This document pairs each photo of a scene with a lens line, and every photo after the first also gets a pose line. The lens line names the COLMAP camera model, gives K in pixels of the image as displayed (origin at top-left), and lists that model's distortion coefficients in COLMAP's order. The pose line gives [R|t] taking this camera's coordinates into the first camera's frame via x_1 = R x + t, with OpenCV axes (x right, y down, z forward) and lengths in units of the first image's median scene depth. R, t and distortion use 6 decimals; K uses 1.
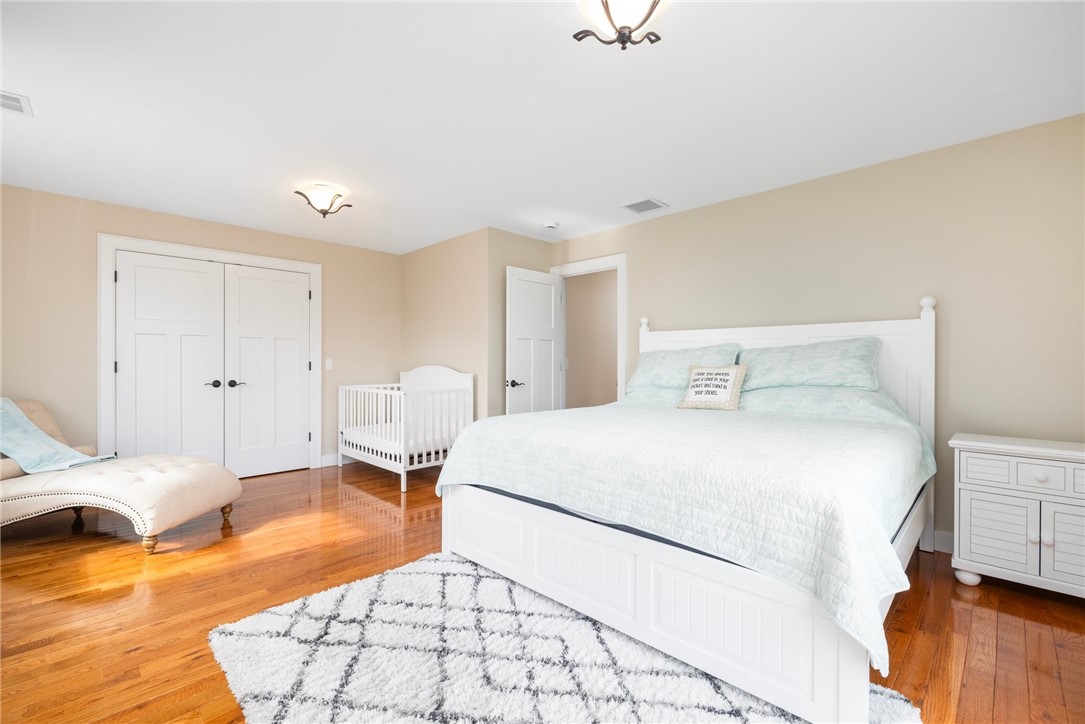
lens RADIAL K [[468.8, 0, 537.5], [0, 468.8, 369.0], [0, 0, 1]] dist [0.003951, -0.000601]
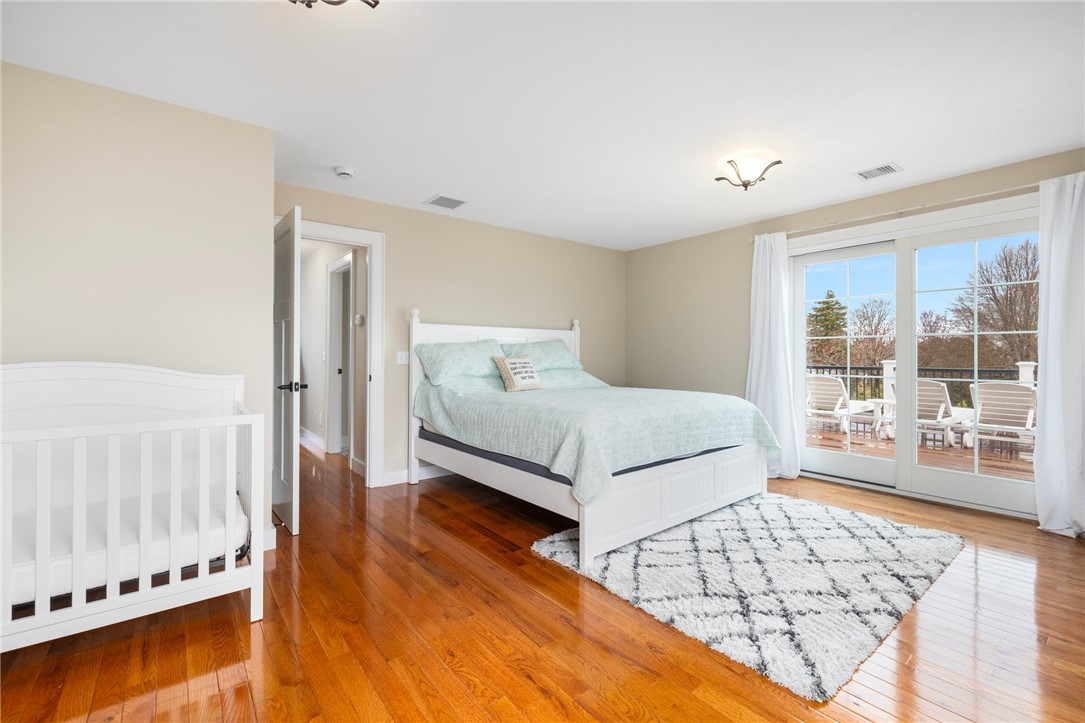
lens RADIAL K [[468.8, 0, 535.6], [0, 468.8, 355.5], [0, 0, 1]] dist [0.003951, -0.000601]
pose [[0.120585, -0.002225, 0.992701, -1.038029], [0.016322, 0.999867, 0.000258, -0.010969], [-0.992569, 0.016171, 0.120605, 0.925476]]
